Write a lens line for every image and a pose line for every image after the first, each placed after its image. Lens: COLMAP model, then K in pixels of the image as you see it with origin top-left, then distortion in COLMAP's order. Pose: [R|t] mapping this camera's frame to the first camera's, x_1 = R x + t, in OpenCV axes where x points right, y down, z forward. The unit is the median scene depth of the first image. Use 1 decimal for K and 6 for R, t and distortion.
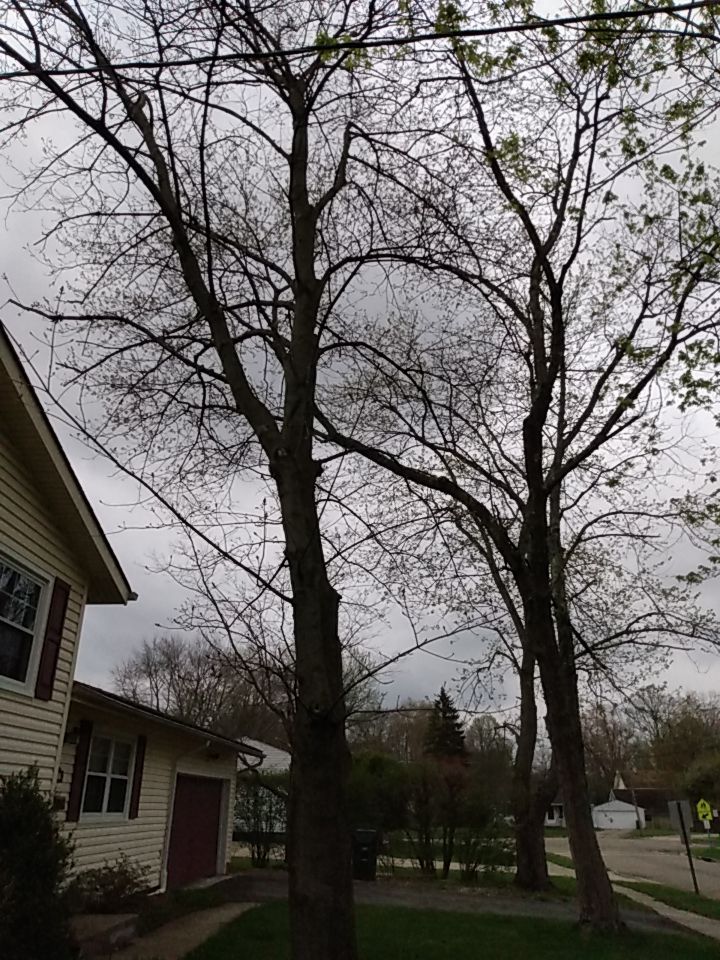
lens RADIAL K [[741.1, 0, 361.6], [0, 741.1, 485.6], [0, 0, 1]] dist [0.024880, -0.033393]
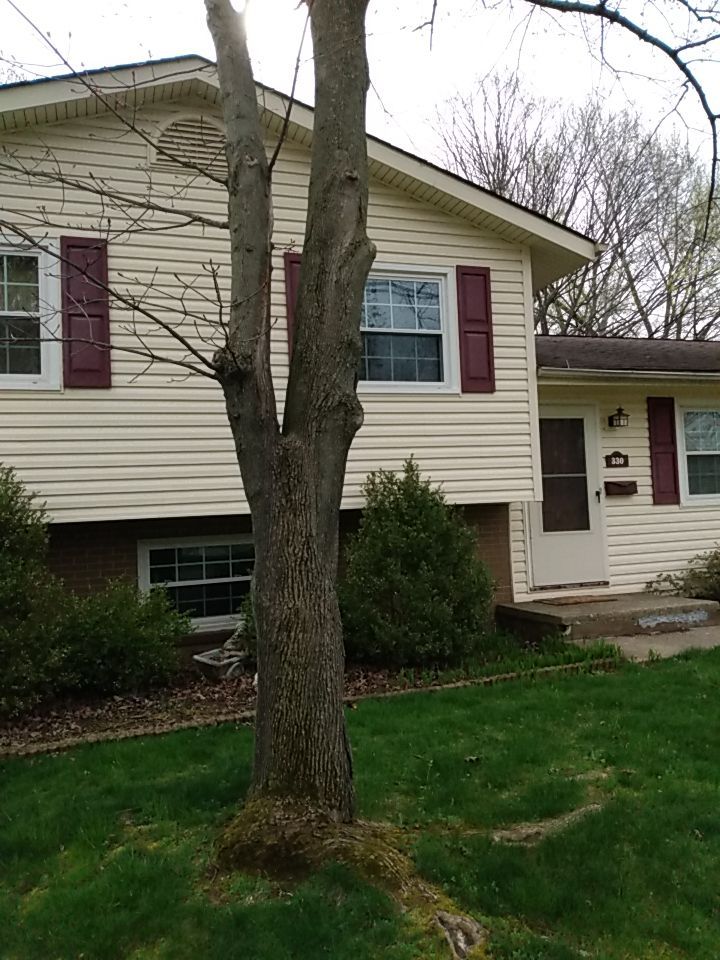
lens RADIAL K [[742.8, 0, 363.1], [0, 742.8, 490.3], [0, 0, 1]] dist [0.064725, 0.002751]
pose [[0.367619, -0.057321, -0.928208, 0.210202], [0.414068, 0.903795, 0.108179, 0.123486], [0.832709, -0.424110, 0.355987, 0.252201]]
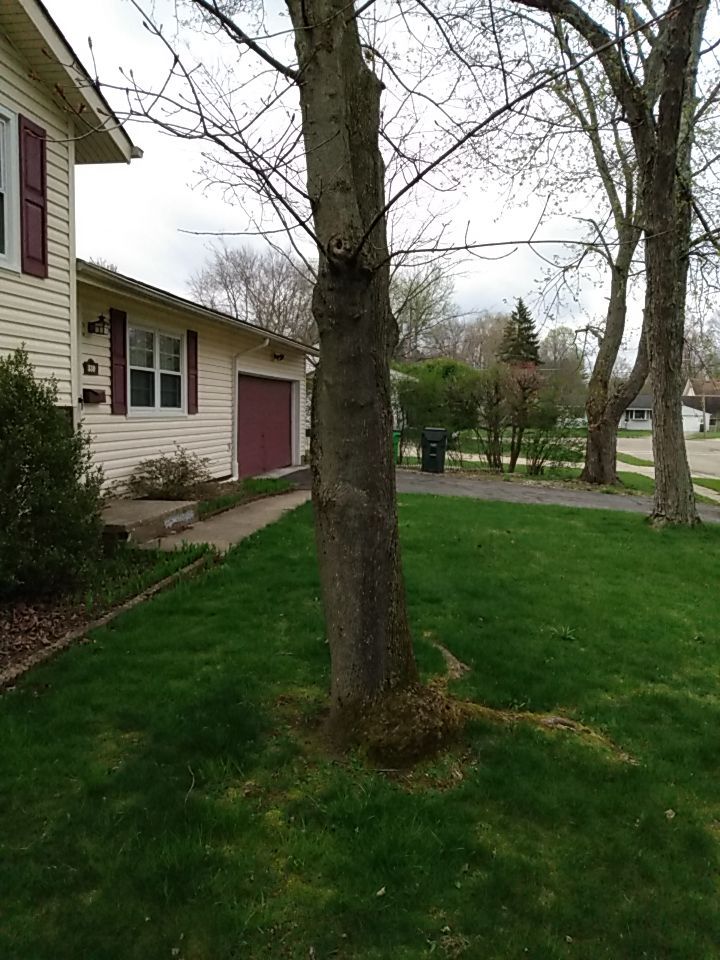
lens RADIAL K [[741.1, 0, 361.6], [0, 741.1, 485.6], [0, 0, 1]] dist [0.024880, -0.033393]
pose [[0.995065, 0.019969, -0.097194, 0.008005], [0.029976, 0.873270, 0.486314, 0.052412], [0.094587, -0.486828, 0.868362, 0.108191]]
